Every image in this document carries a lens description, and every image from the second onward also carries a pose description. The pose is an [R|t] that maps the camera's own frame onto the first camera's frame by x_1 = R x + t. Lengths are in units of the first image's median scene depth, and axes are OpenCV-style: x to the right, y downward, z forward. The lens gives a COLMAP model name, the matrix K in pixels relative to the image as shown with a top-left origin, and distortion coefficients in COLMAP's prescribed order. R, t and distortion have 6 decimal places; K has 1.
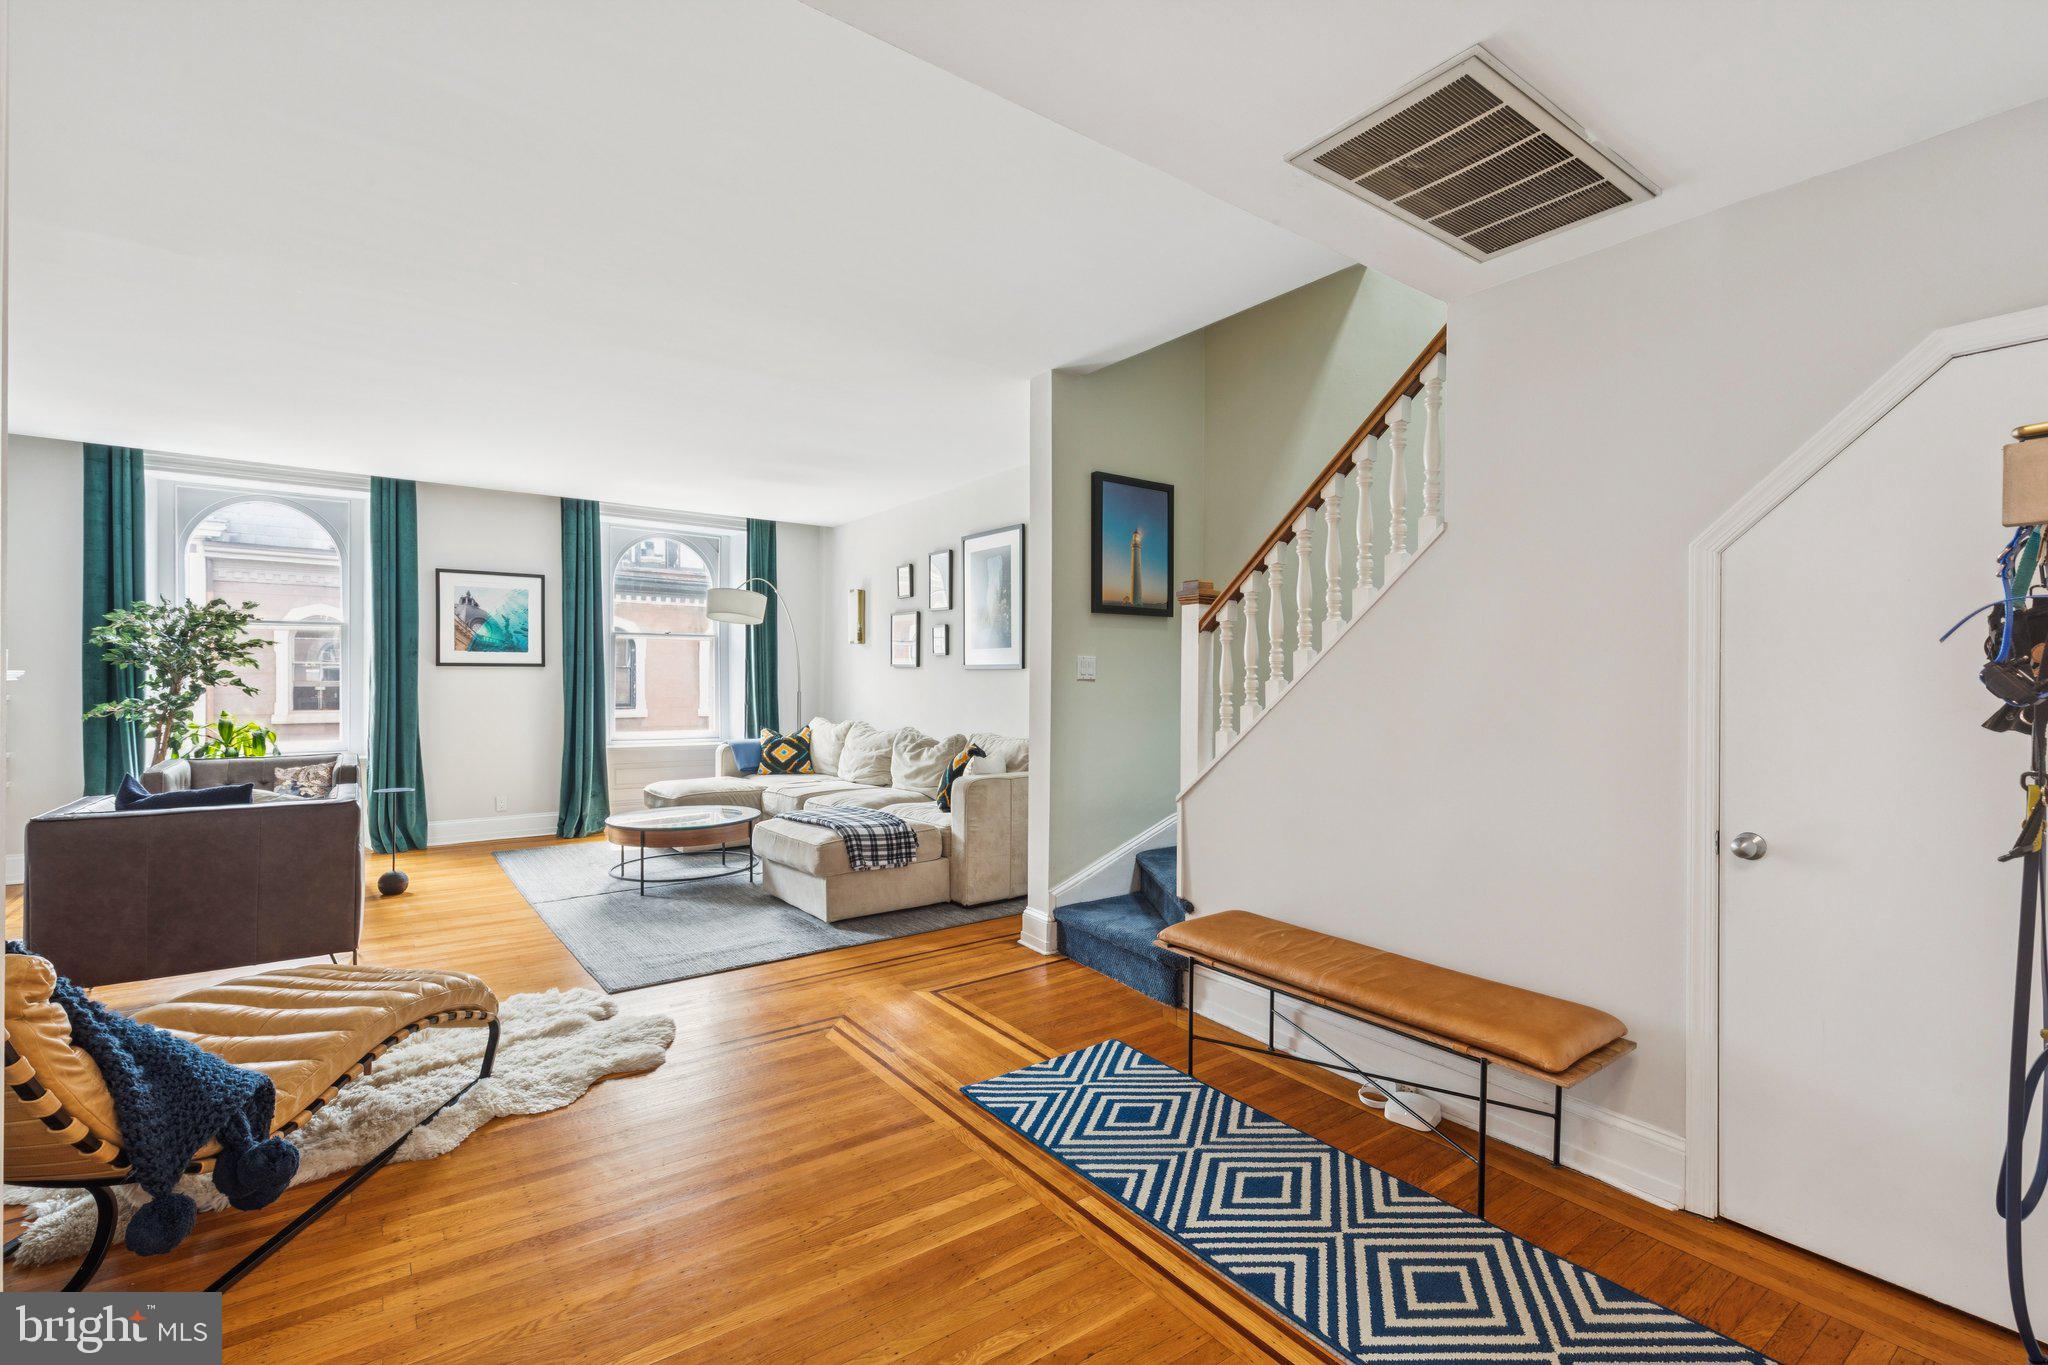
lens RADIAL K [[921.8, 0, 1026.8], [0, 921.8, 687.7], [0, 0, 1]] dist [0.009776, -0.000450]
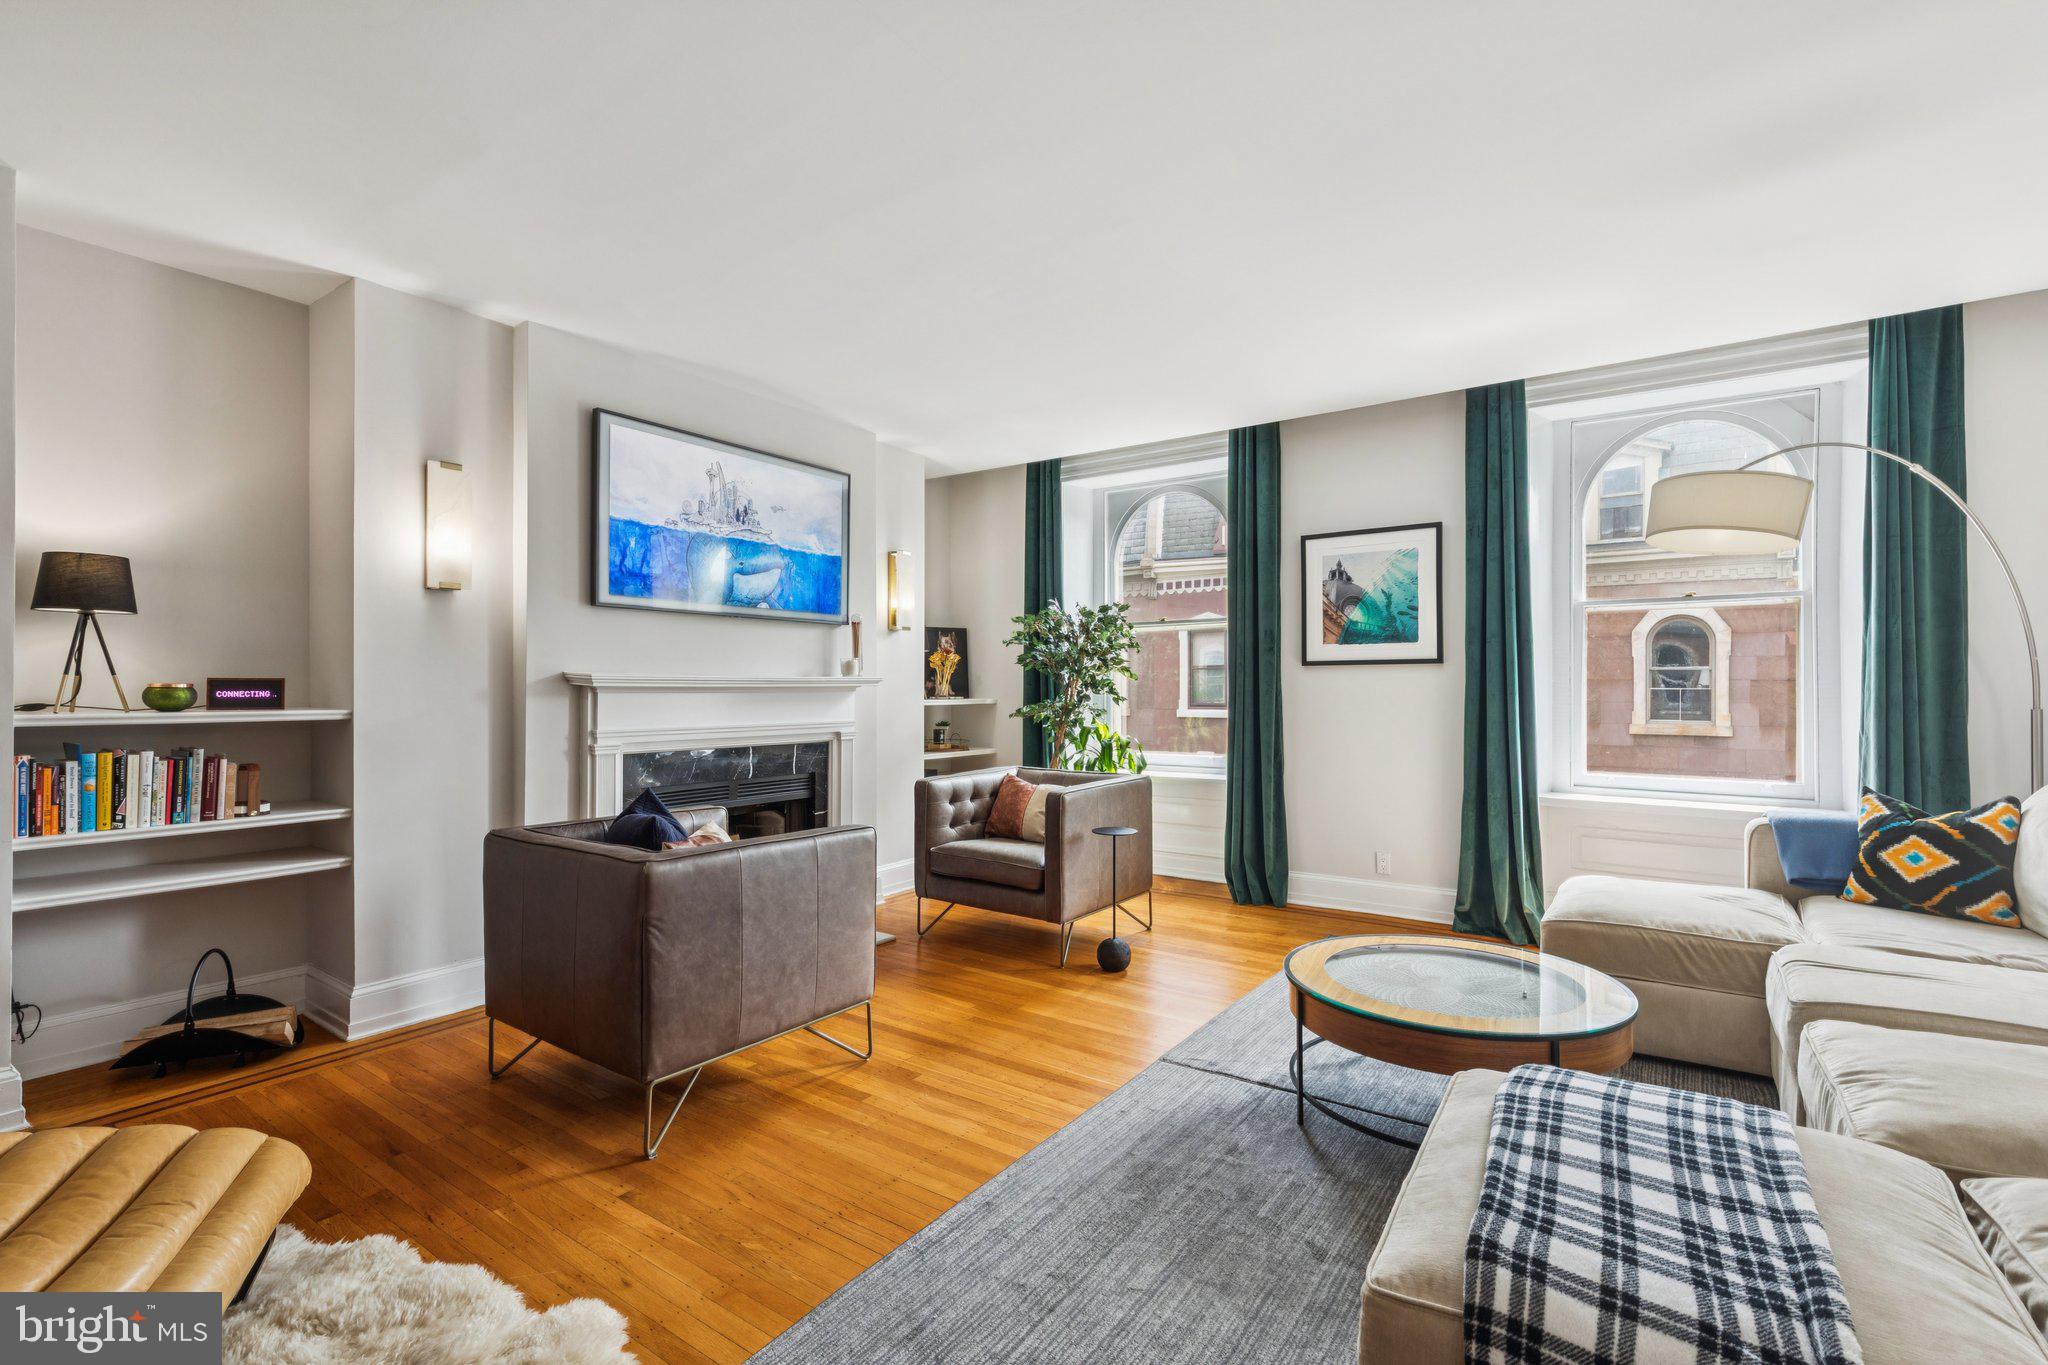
lens RADIAL K [[921.8, 0, 1026.8], [0, 921.8, 687.7], [0, 0, 1]] dist [0.009776, -0.000450]
pose [[0.316654, -0.002956, -0.948537, 0.000491], [-0.004174, 0.999981, -0.004510, -0.001601], [0.948532, 0.005387, 0.316636, 0.648609]]
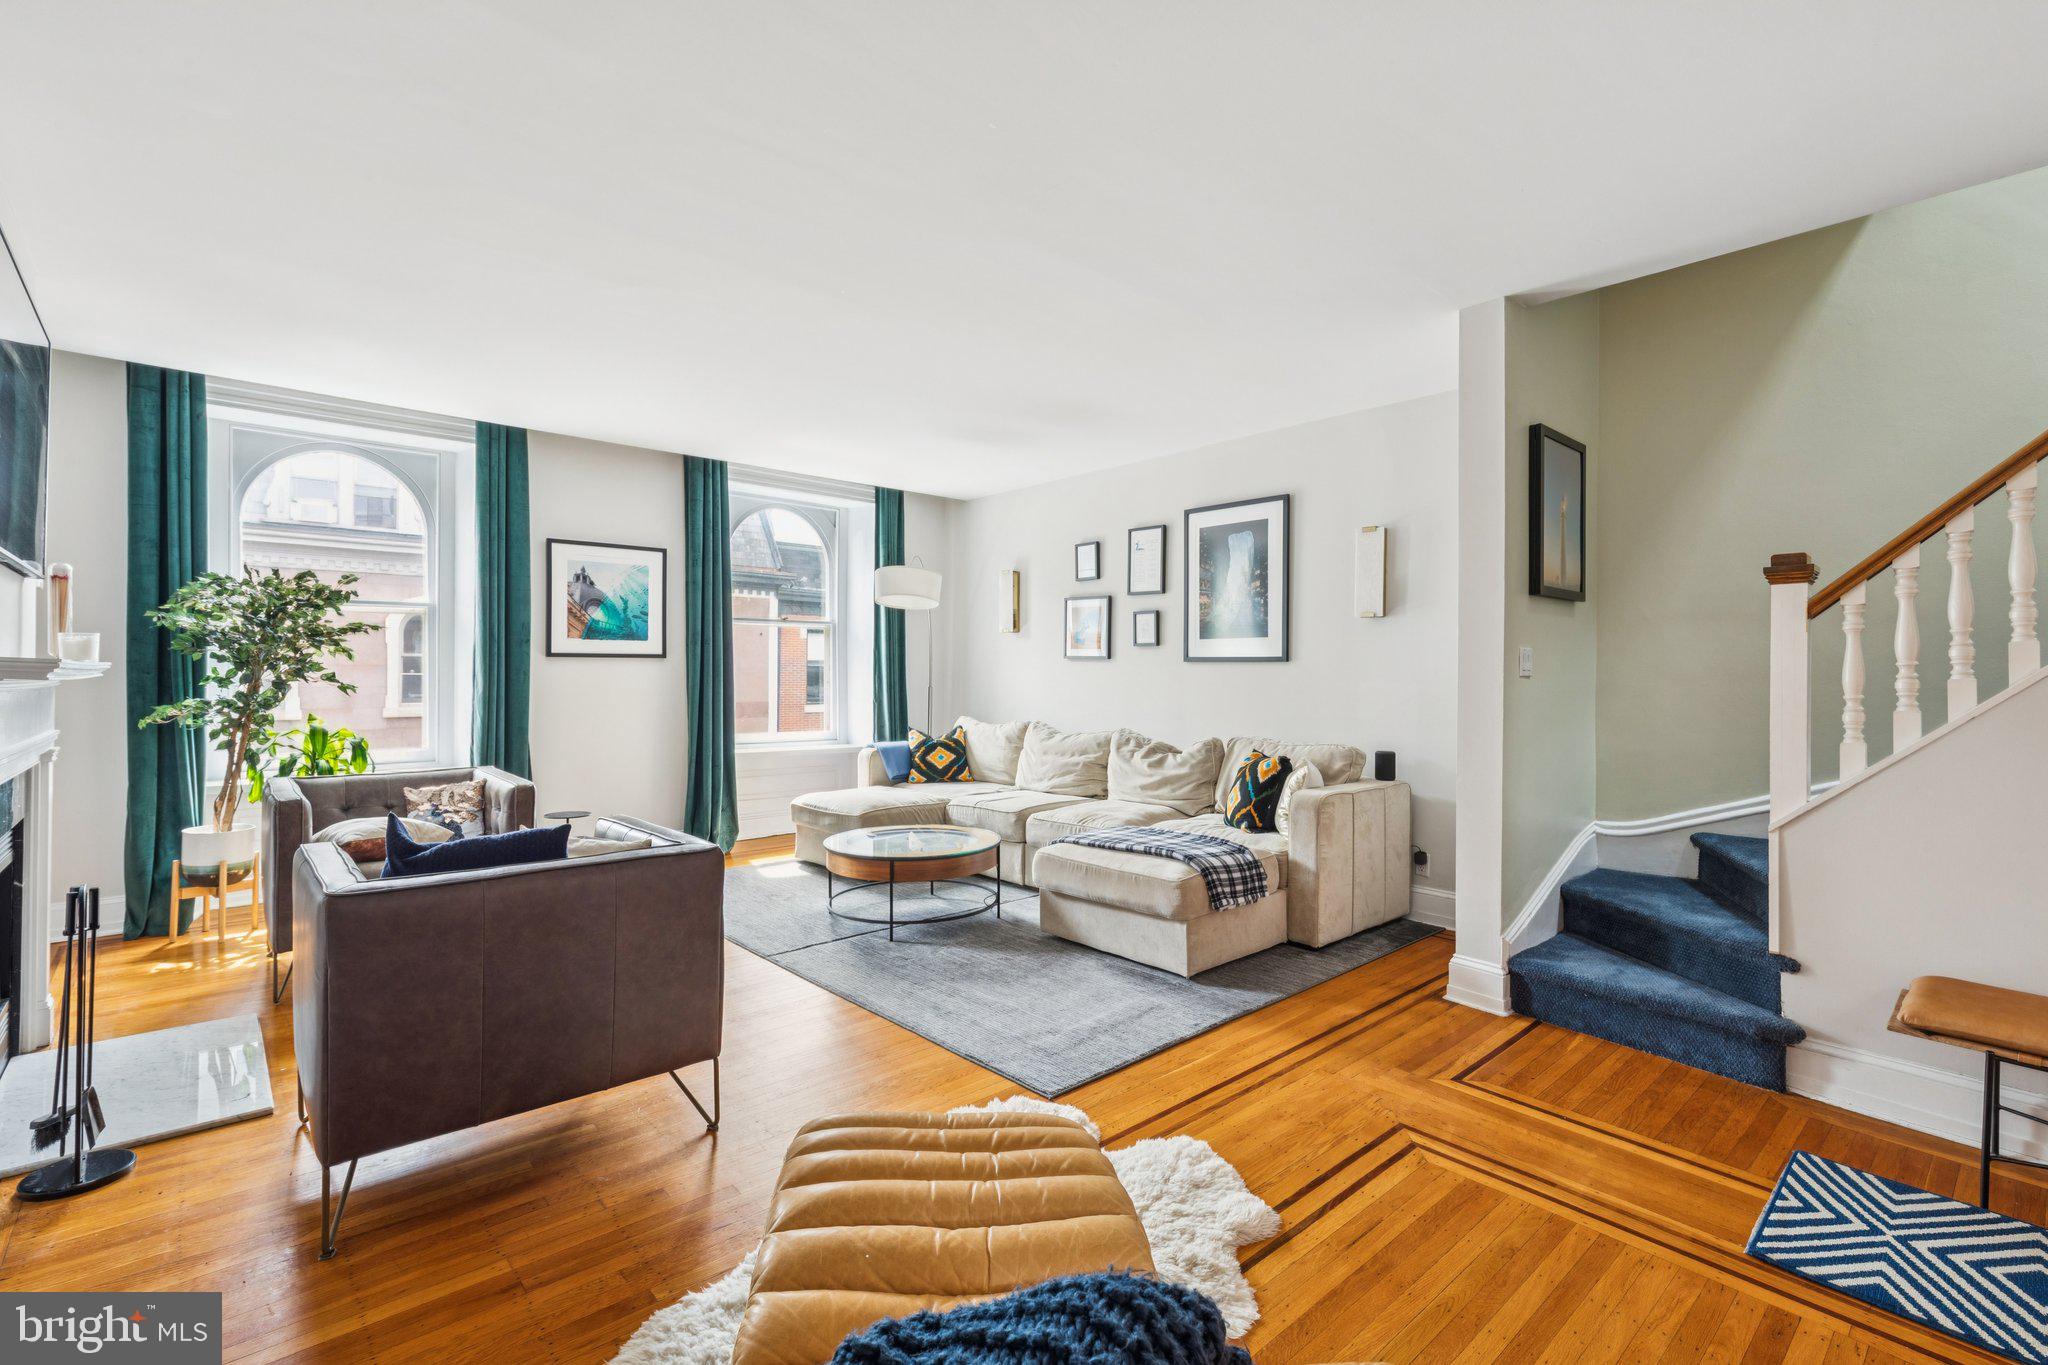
lens RADIAL K [[926.2, 0, 1026.4], [0, 926.2, 674.5], [0, 0, 1]] dist [0.009214, -0.000839]
pose [[0.995434, 0.000735, 0.095454, -0.344769], [-0.000346, 0.999992, -0.004092, -0.005359], [-0.095456, 0.004041, 0.995425, 0.162926]]
